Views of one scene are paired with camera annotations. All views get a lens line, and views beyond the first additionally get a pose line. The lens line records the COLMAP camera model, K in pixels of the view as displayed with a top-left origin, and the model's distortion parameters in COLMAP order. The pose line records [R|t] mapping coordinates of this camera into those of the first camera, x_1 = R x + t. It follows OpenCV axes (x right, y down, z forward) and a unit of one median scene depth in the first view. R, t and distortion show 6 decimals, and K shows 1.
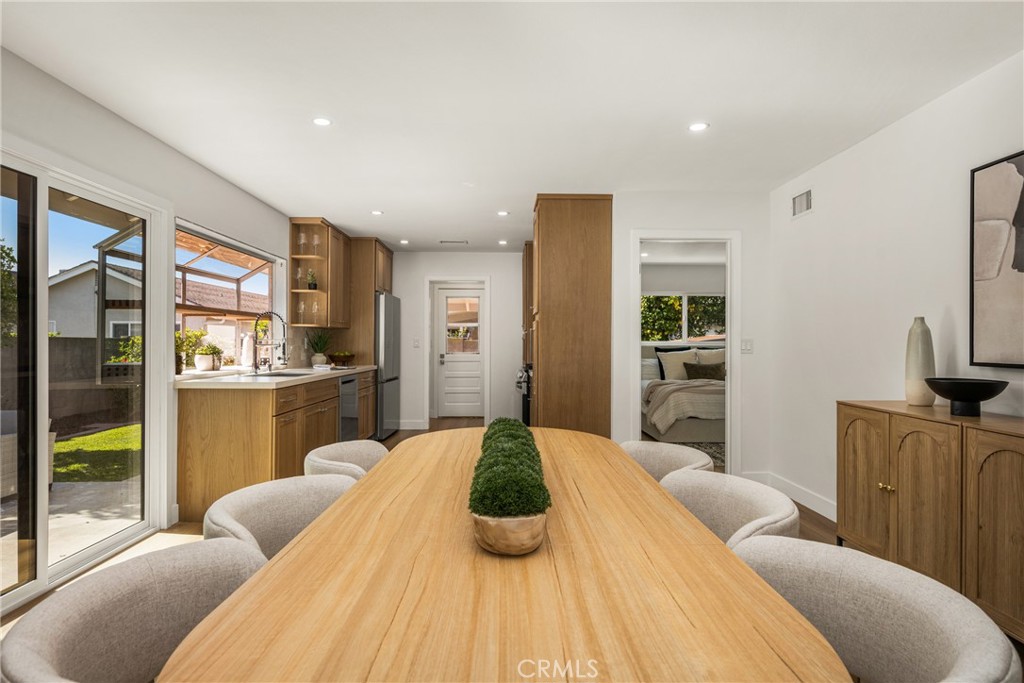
lens RADIAL K [[542.7, 0, 508.1], [0, 542.7, 342.9], [0, 0, 1]] dist [-0.007598, -0.001399]
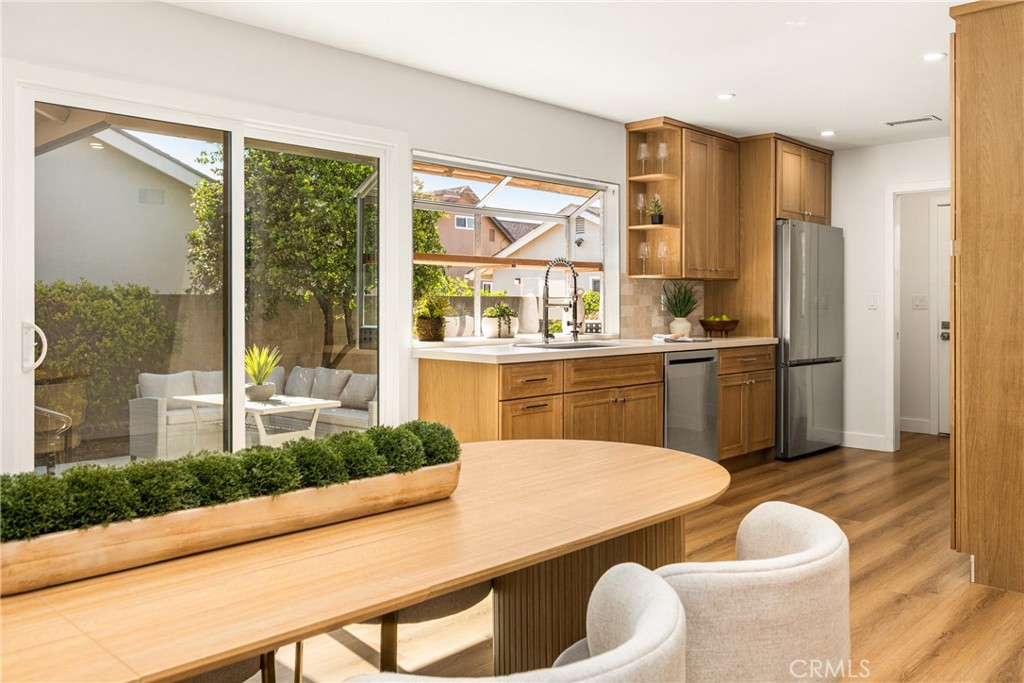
lens RADIAL K [[826.9, 0, 535.6], [0, 826.9, 303.8], [0, 0, 1]] dist [-0.007305, -0.005098]
pose [[0.721120, -0.002409, -0.692806, 0.310343], [0.003253, 0.999995, -0.000092, 0.002332], [0.692803, -0.002187, 0.721124, 0.173020]]
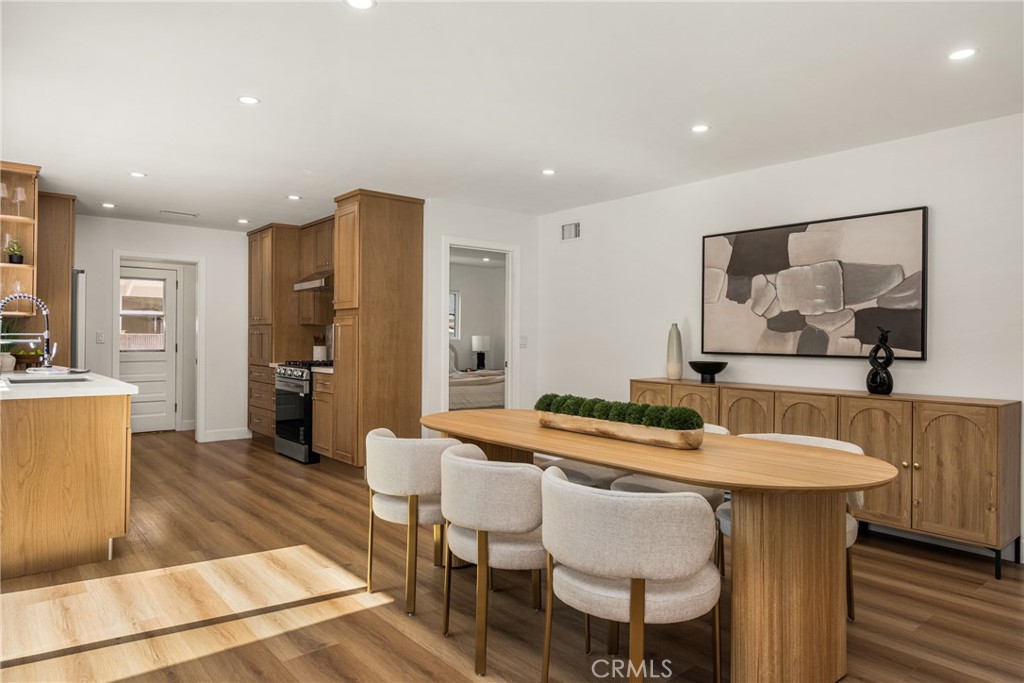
lens RADIAL K [[645.3, 0, 517.6], [0, 645.3, 338.0], [0, 0, 1]] dist [-0.011449, -0.004085]
pose [[0.772675, 0.002527, 0.634797, -0.474400], [-0.004106, 0.999991, 0.001017, -0.003571], [-0.634788, -0.003392, 0.772679, -0.098748]]
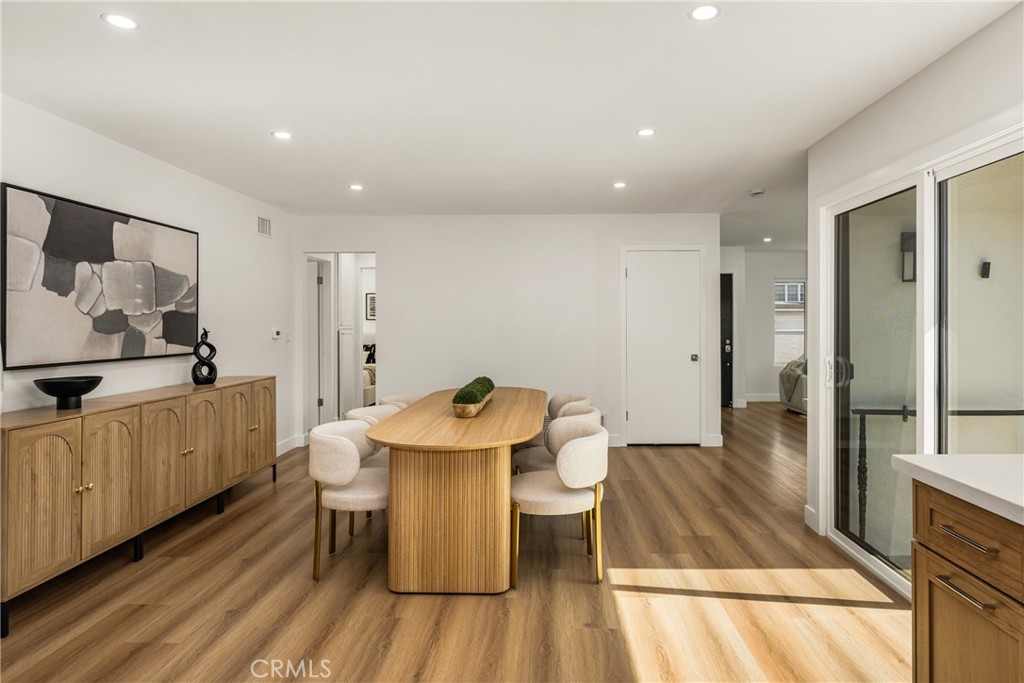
lens RADIAL K [[542.7, 0, 555.0], [0, 542.7, 319.4], [0, 0, 1]] dist [-0.007598, -0.001399]
pose [[-0.999948, -0.001338, 0.010089, -0.121241], [-0.001422, 0.999964, -0.008414, -0.027687], [-0.010077, -0.008428, -0.999914, 1.136975]]
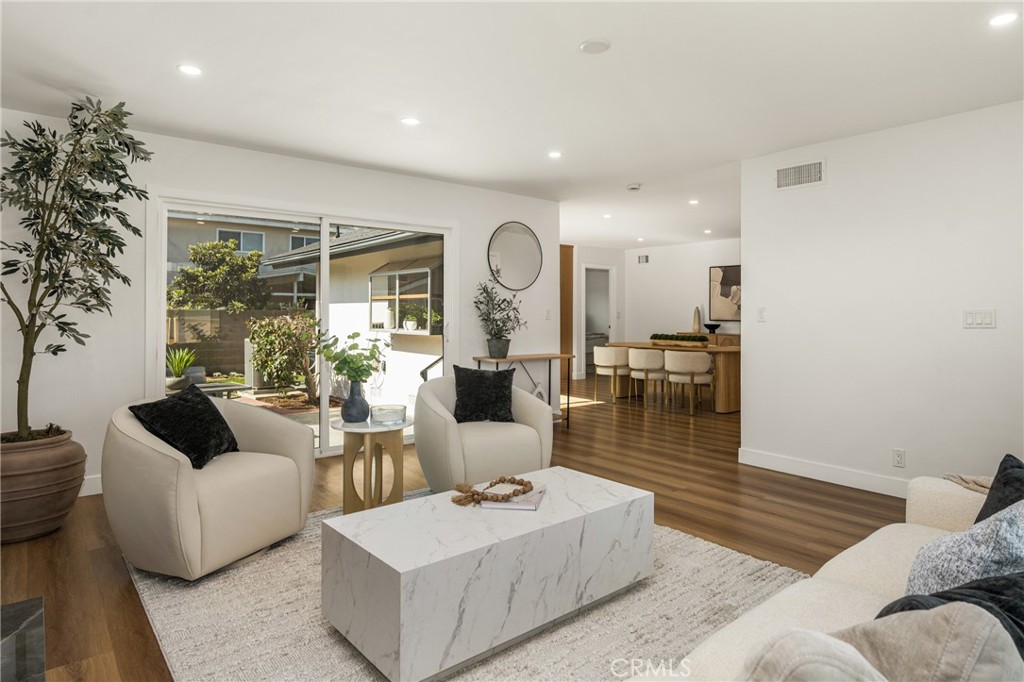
lens RADIAL K [[611.3, 0, 535.3], [0, 611.3, 305.9], [0, 0, 1]] dist [-0.002074, -0.000172]
pose [[0.776627, 0.003631, 0.629951, -1.497585], [-0.000075, 0.999984, -0.005672, -0.018522], [-0.629961, 0.004358, 0.776614, -0.826151]]
